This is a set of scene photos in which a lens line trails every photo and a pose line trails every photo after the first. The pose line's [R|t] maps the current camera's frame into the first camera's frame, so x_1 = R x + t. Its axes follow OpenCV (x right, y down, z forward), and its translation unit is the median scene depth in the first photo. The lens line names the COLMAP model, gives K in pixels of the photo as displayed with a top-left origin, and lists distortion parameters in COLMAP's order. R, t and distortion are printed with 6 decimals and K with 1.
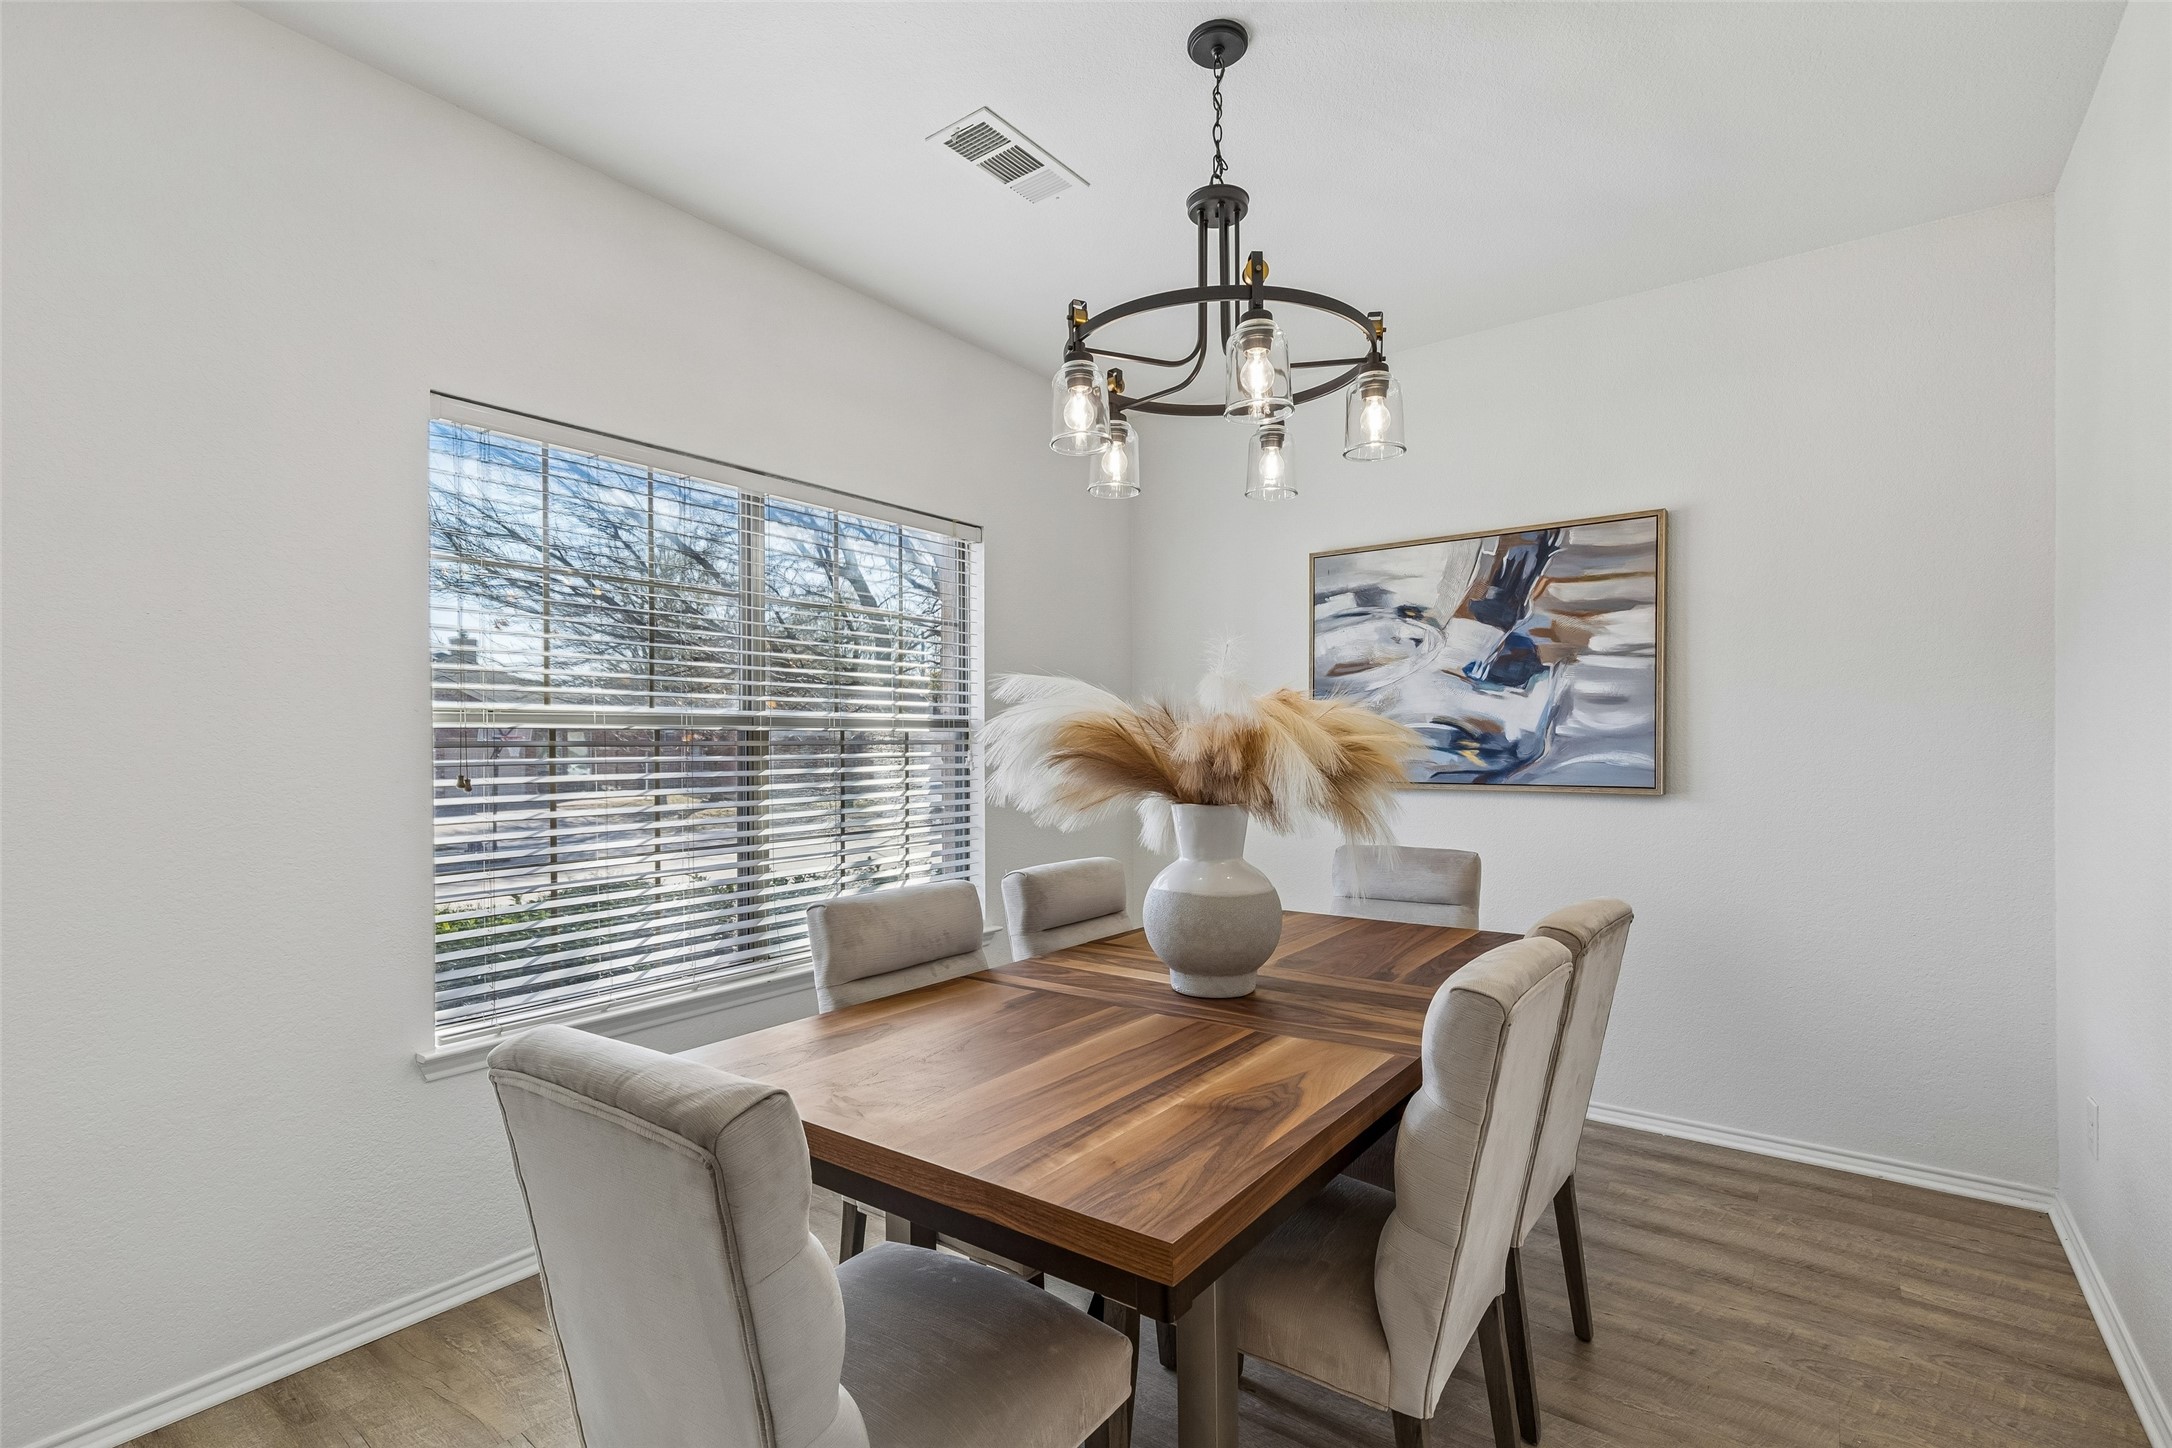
lens RADIAL K [[994.7, 0, 1093.1], [0, 994.7, 745.4], [0, 0, 1]] dist [-0.000183, 0.000457]
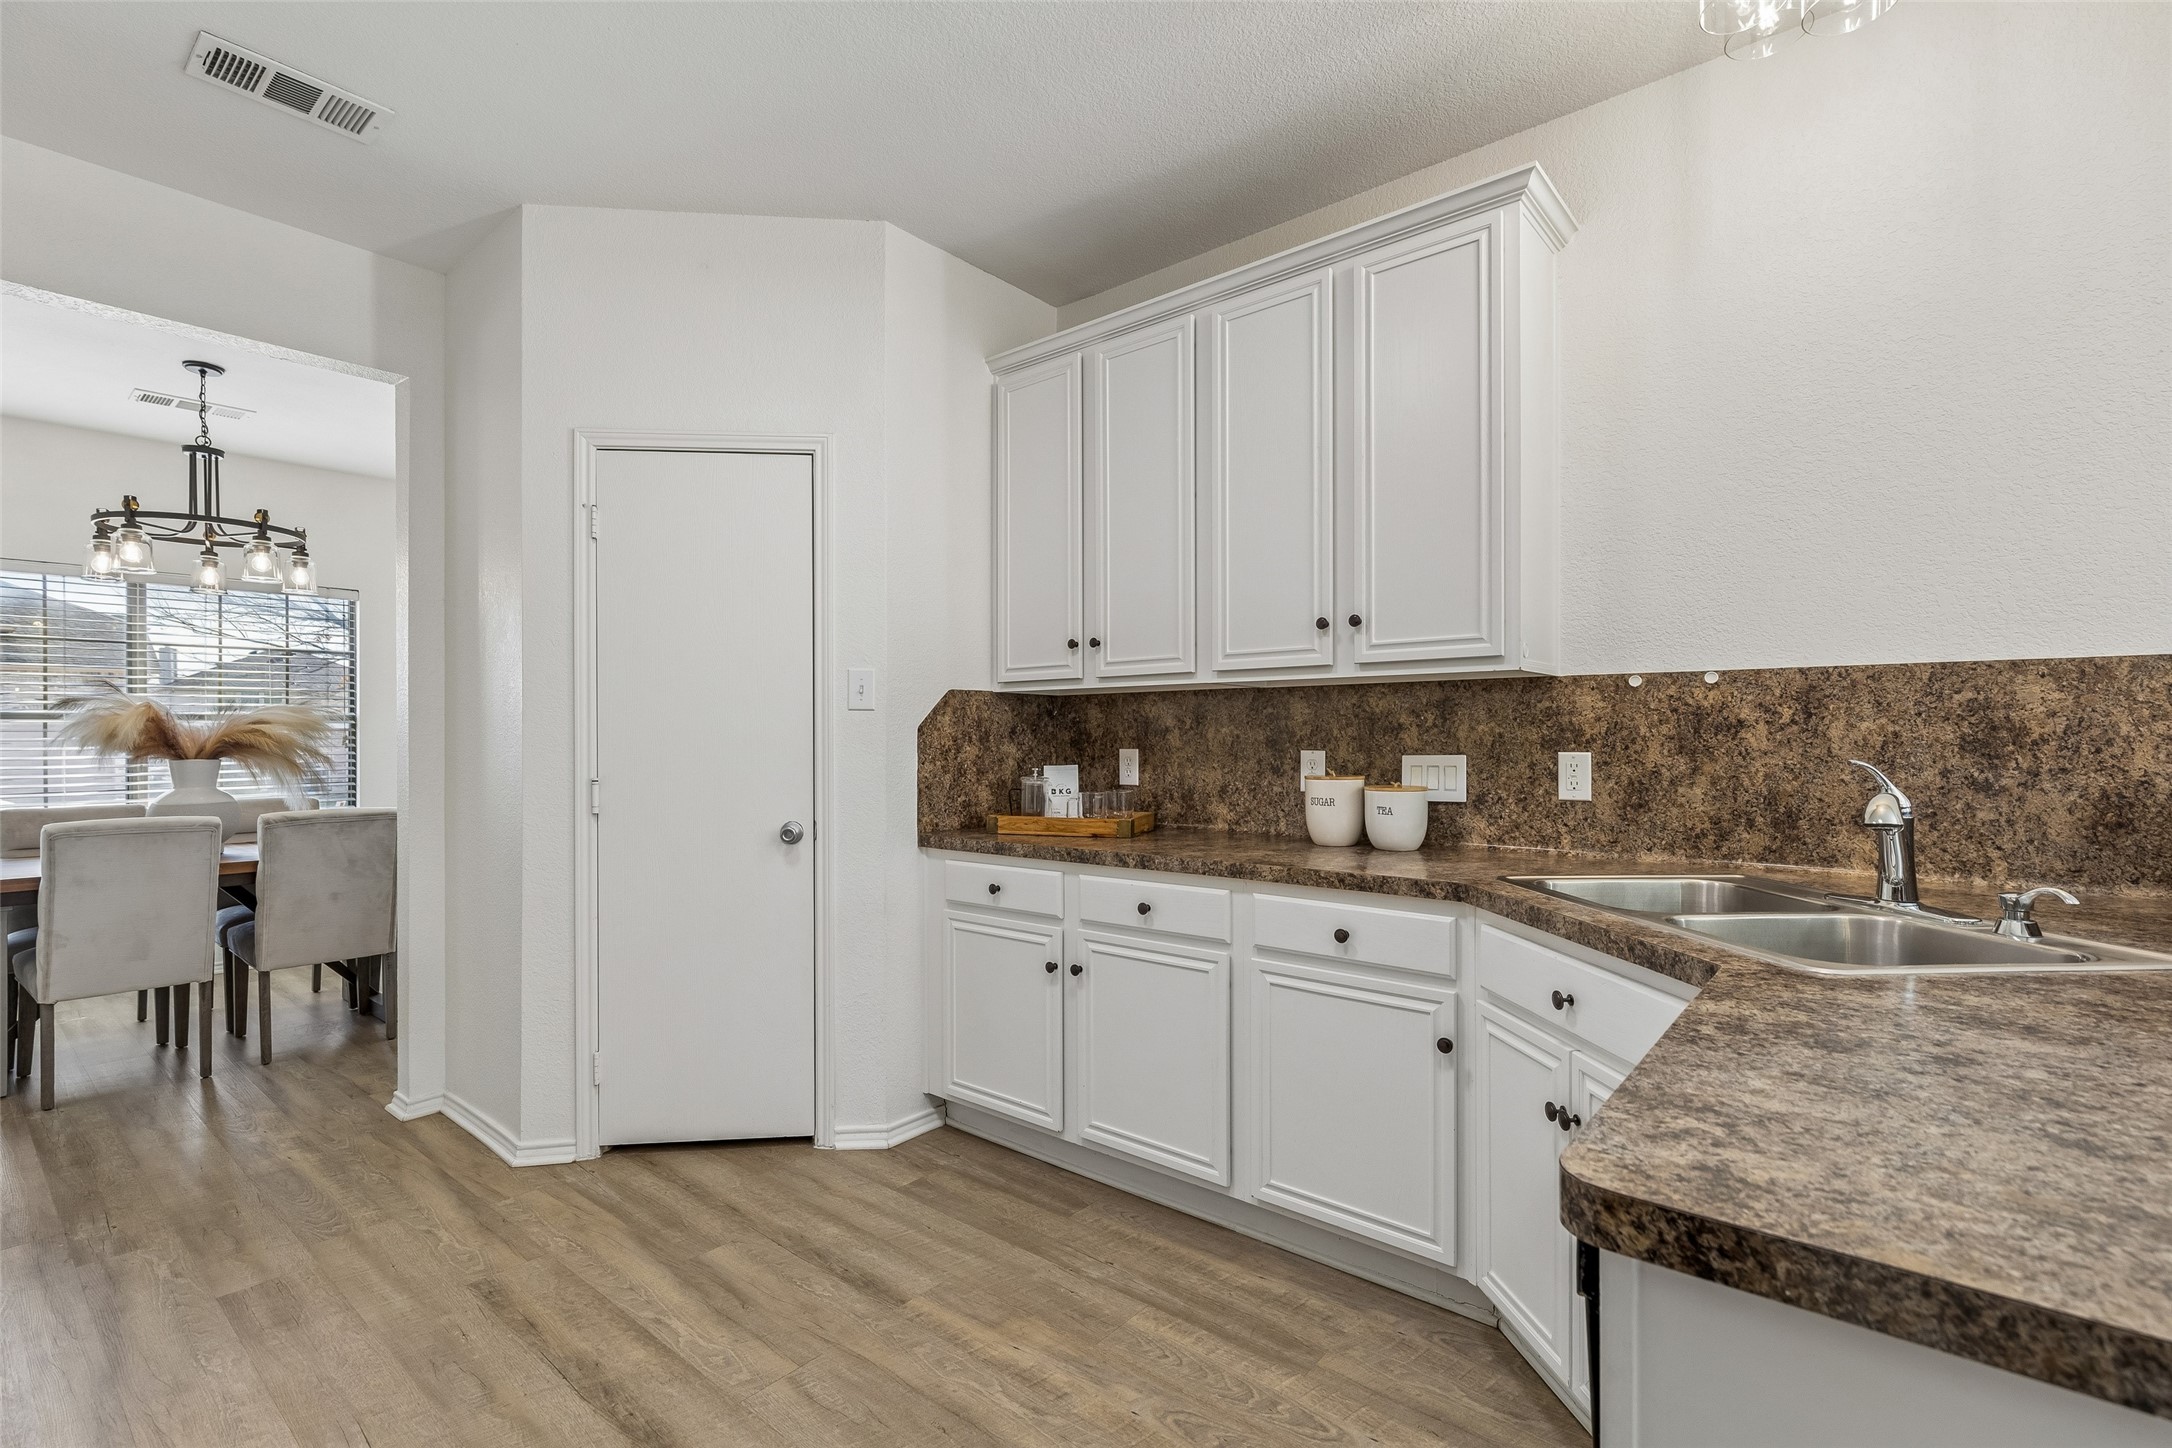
lens RADIAL K [[994.7, 0, 1134.1], [0, 994.7, 735.2], [0, 0, 1]] dist [-0.000183, 0.000457]
pose [[0.998658, -0.002633, -0.051726, 1.270859], [0.002334, 0.999980, -0.005830, 0.018030], [0.051740, 0.005701, 0.998644, -0.528589]]
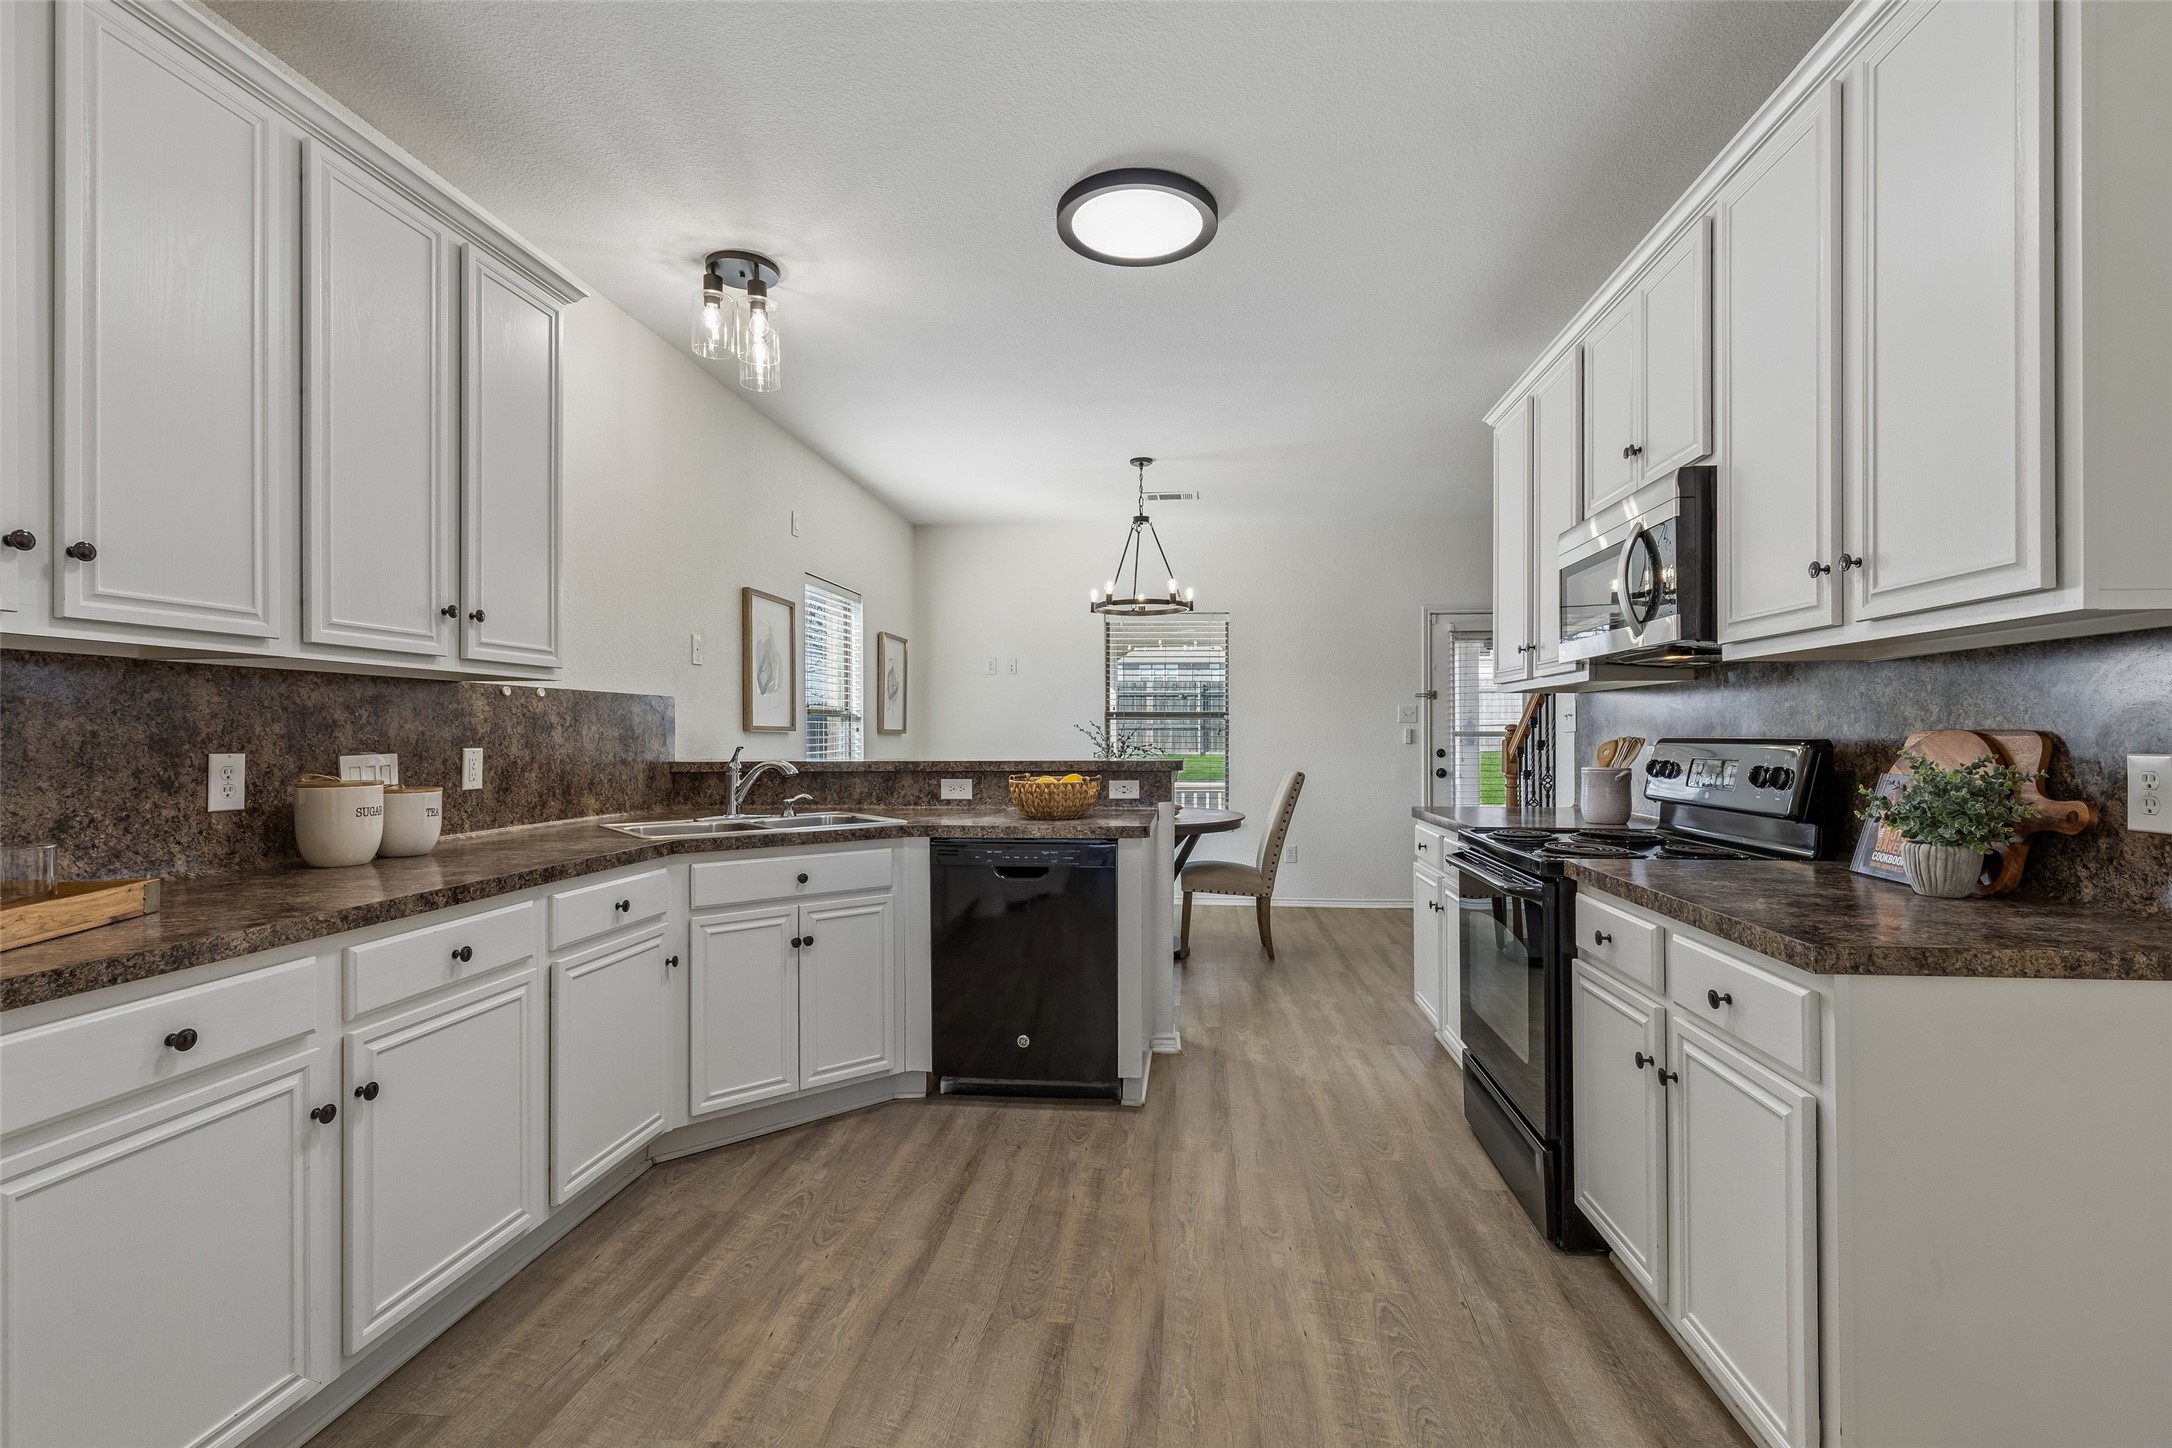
lens RADIAL K [[994.7, 0, 1094.5], [0, 994.7, 726.9], [0, 0, 1]] dist [-0.000183, 0.000457]
pose [[-0.499608, 0.005426, 0.866235, 0.551332], [0.004649, 0.999983, -0.003582, 0.014422], [-0.866239, 0.002238, -0.499625, 0.186963]]
